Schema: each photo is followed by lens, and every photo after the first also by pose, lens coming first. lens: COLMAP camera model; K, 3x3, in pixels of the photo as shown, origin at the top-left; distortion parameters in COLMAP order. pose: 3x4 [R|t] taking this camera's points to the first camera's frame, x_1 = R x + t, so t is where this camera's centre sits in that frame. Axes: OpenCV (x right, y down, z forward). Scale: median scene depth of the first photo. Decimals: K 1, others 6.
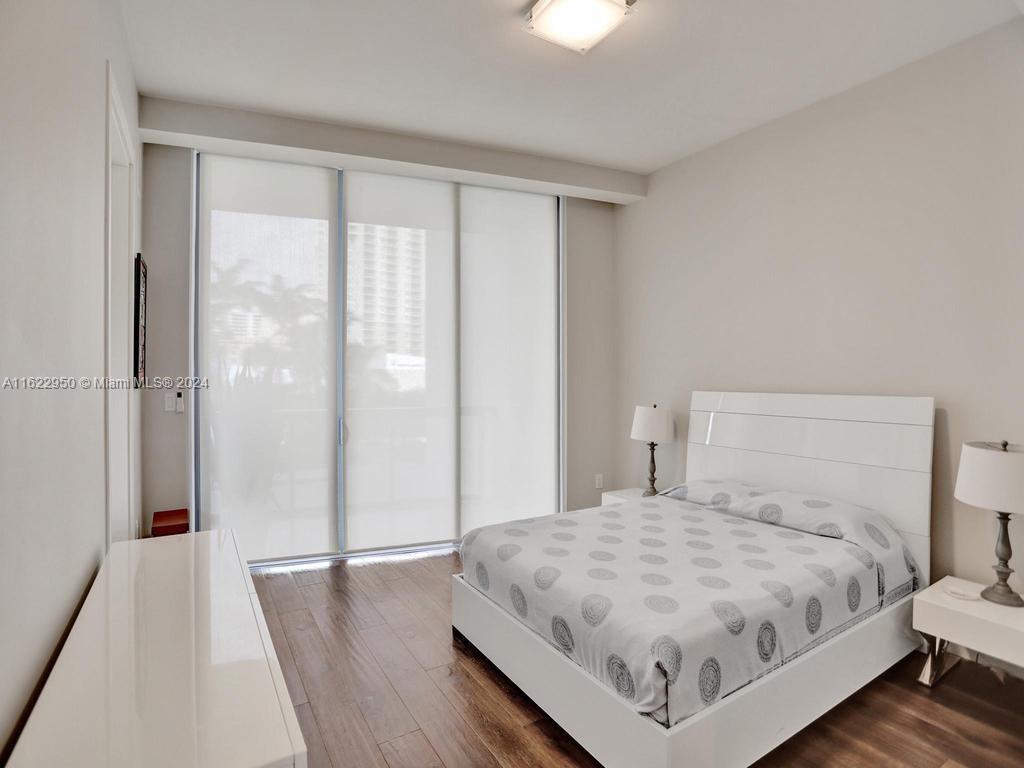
lens RADIAL K [[504.9, 0, 512.0], [0, 504.9, 384.0], [0, 0, 1]] dist [-0.000899, 0.000107]
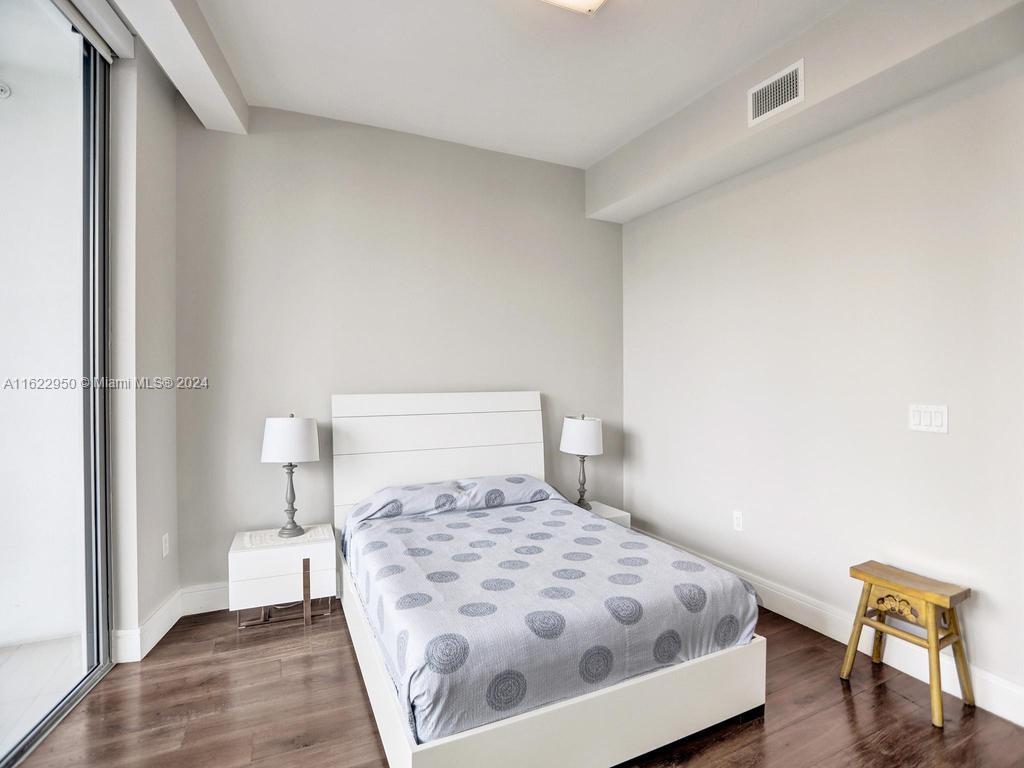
lens RADIAL K [[505.5, 0, 512.0], [0, 505.5, 384.0], [0, 0, 1]] dist [-0.062250, 0.000101]
pose [[0.134186, -0.006644, 0.990934, -0.642043], [0.014023, 0.999890, 0.004805, -0.001716], [-0.990857, 0.013251, 0.134264, 0.880209]]
